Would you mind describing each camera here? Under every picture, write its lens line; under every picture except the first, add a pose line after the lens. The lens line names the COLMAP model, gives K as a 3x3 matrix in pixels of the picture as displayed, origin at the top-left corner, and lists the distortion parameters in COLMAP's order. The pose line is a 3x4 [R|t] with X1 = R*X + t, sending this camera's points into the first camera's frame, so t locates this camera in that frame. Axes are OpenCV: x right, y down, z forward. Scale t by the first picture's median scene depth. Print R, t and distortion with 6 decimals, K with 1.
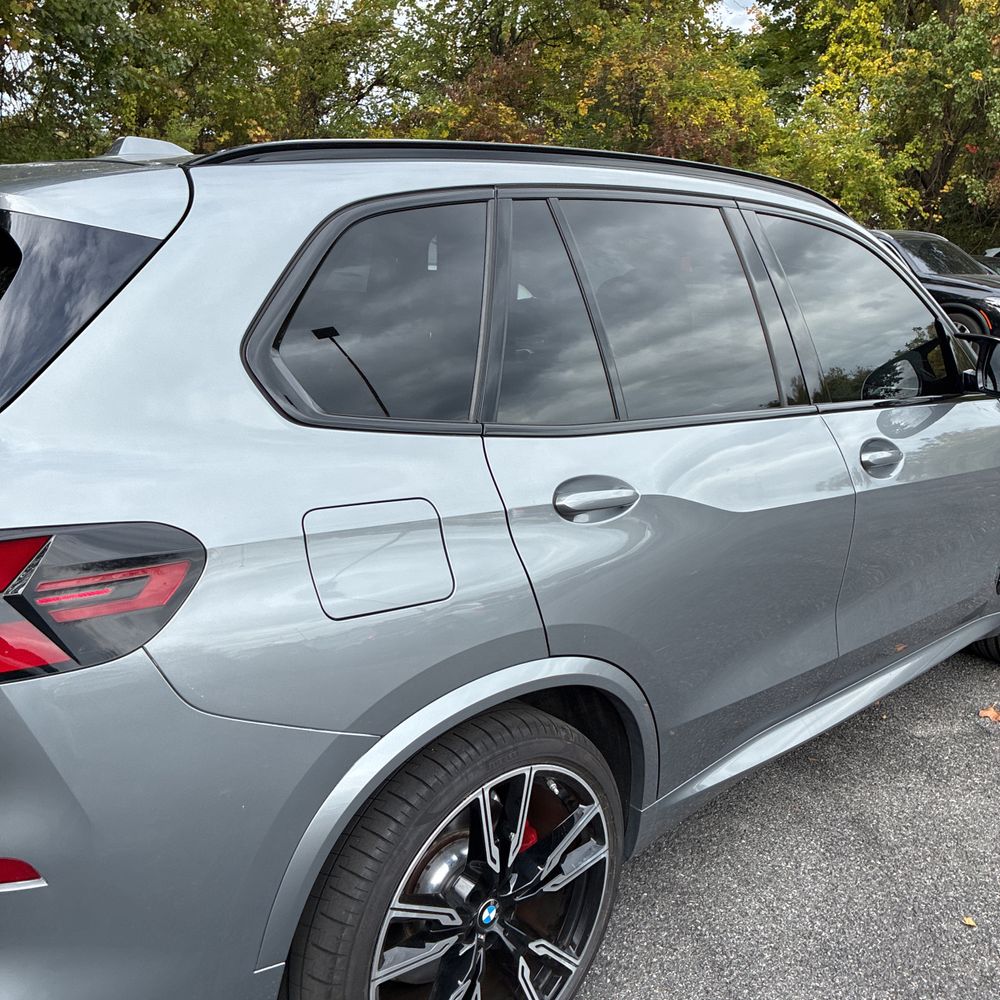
lens RADIAL K [[997.2, 0, 516.9], [0, 997.2, 504.4], [0, 0, 1]] dist [0.020509, 0.007507]
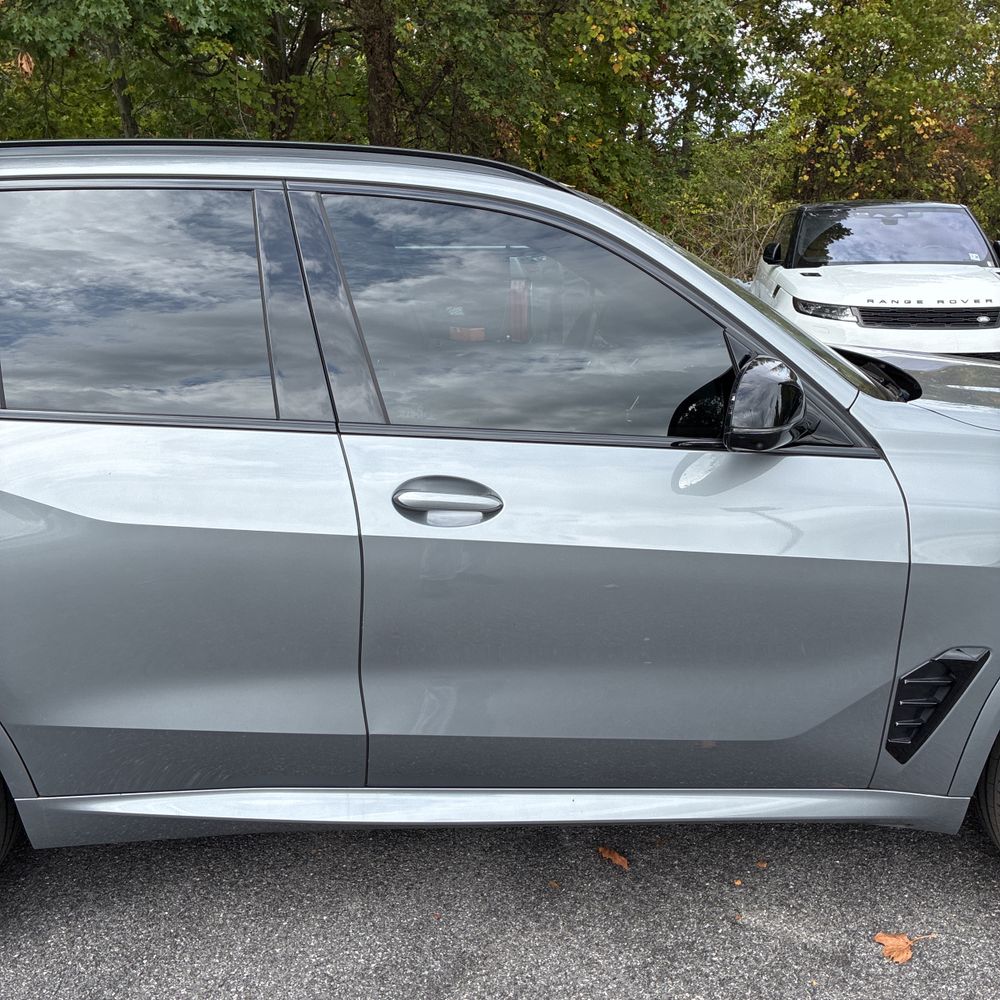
lens RADIAL K [[997.2, 0, 516.9], [0, 997.2, 504.4], [0, 0, 1]] dist [0.020509, 0.007507]
pose [[0.748038, 0.150337, -0.646404, 0.797528], [-0.150014, 0.987098, 0.055972, -0.092697], [0.646478, 0.055100, 0.760940, 0.376070]]
